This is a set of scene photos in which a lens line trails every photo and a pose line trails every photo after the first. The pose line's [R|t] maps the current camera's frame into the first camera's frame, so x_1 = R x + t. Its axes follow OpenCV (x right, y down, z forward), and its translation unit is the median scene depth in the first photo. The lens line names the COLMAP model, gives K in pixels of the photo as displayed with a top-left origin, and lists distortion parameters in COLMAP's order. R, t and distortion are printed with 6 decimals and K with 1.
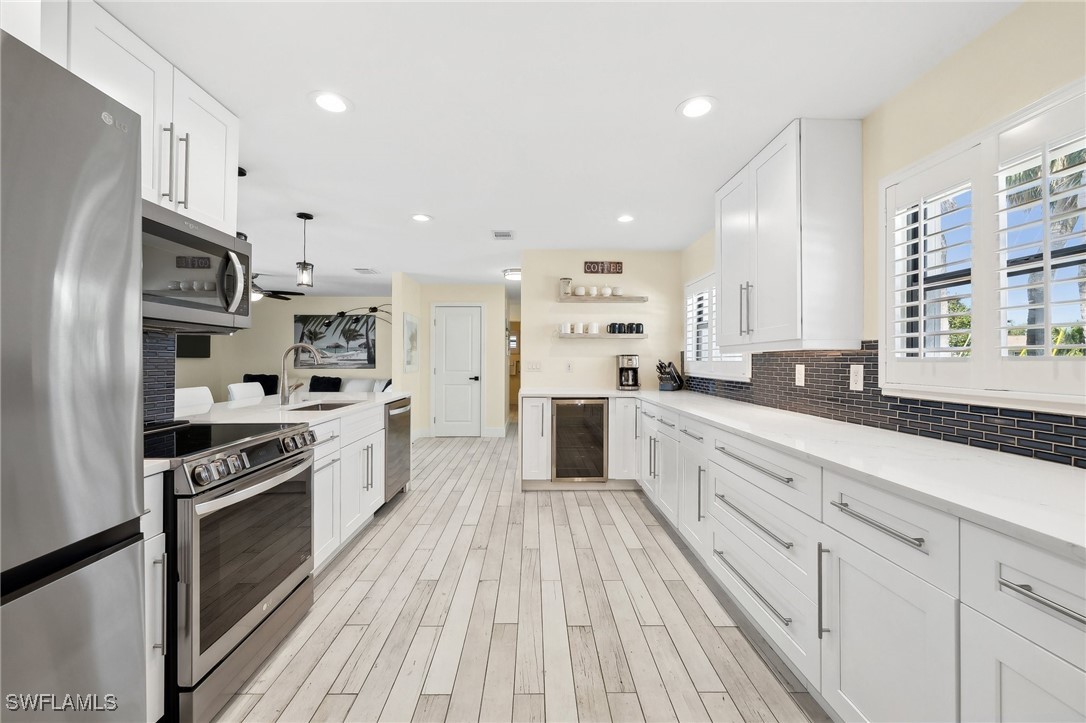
lens RADIAL K [[430.9, 0, 543.0], [0, 430.9, 361.5], [0, 0, 1]] dist [-0.000857, -0.000138]
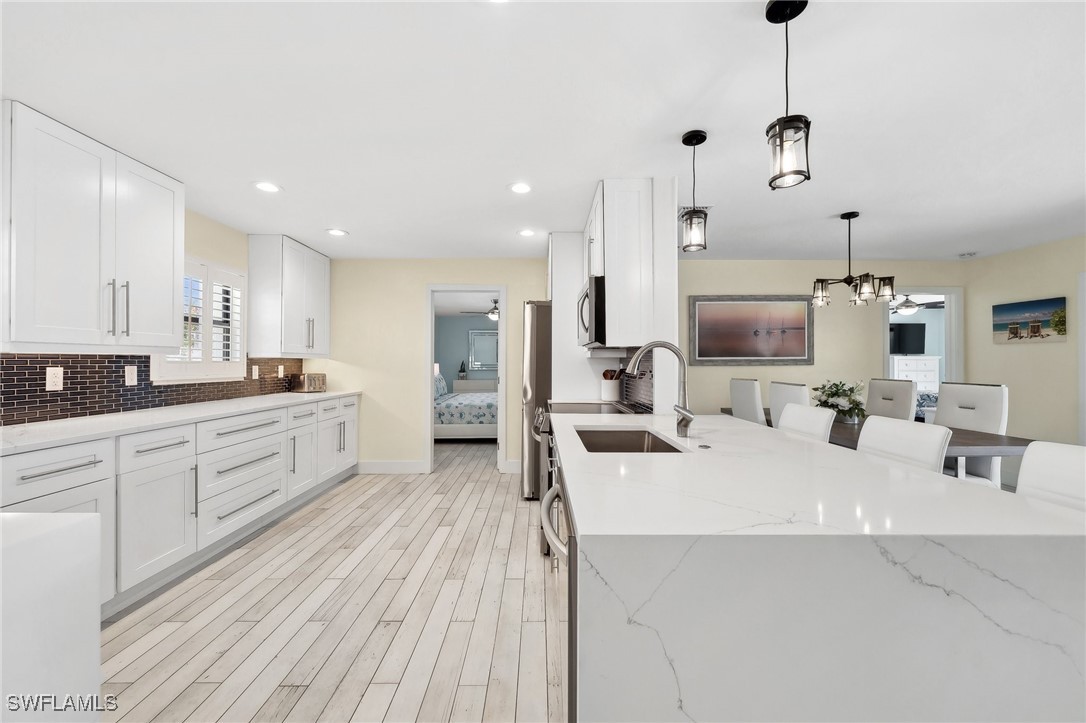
lens RADIAL K [[430.9, 0, 543.0], [0, 430.9, 361.5], [0, 0, 1]] dist [-0.000857, -0.000138]
pose [[-0.999856, -0.007889, 0.015009, -0.530811], [-0.007883, 0.999969, 0.000446, -0.015816], [-0.015013, 0.000328, -0.999887, 2.198802]]
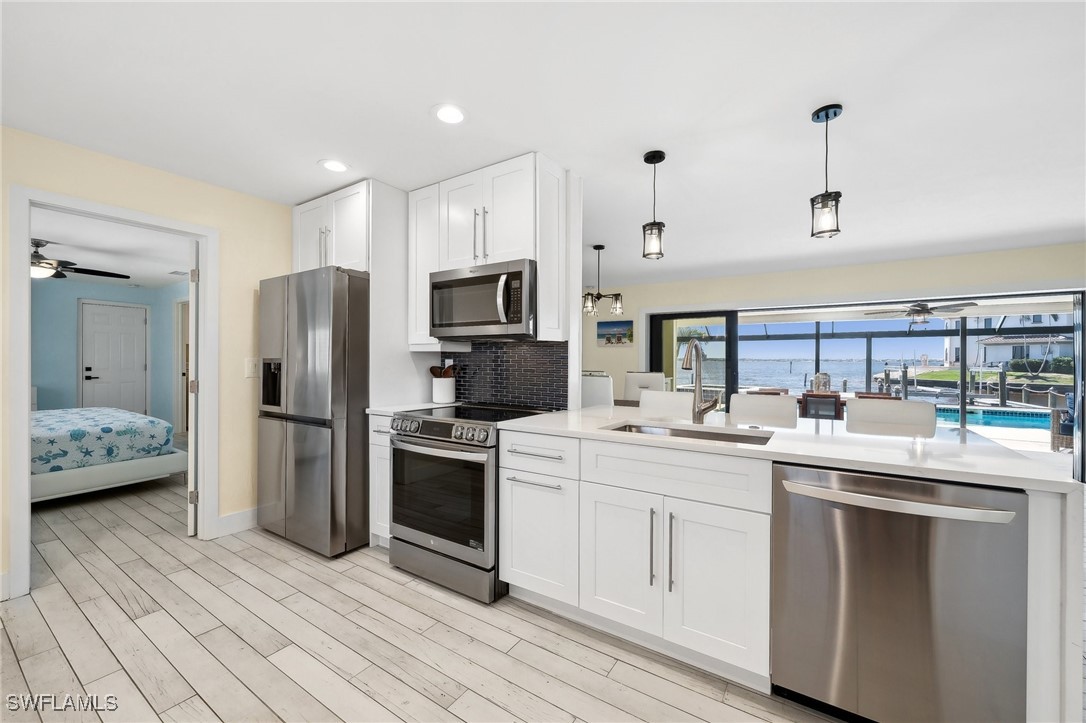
lens RADIAL K [[430.9, 0, 543.0], [0, 430.9, 361.5], [0, 0, 1]] dist [-0.000857, -0.000138]
pose [[-0.570935, -0.005089, -0.820980, 0.214367], [-0.011325, 0.999934, 0.001677, -0.006560], [0.820917, 0.010255, -0.570955, 1.599641]]
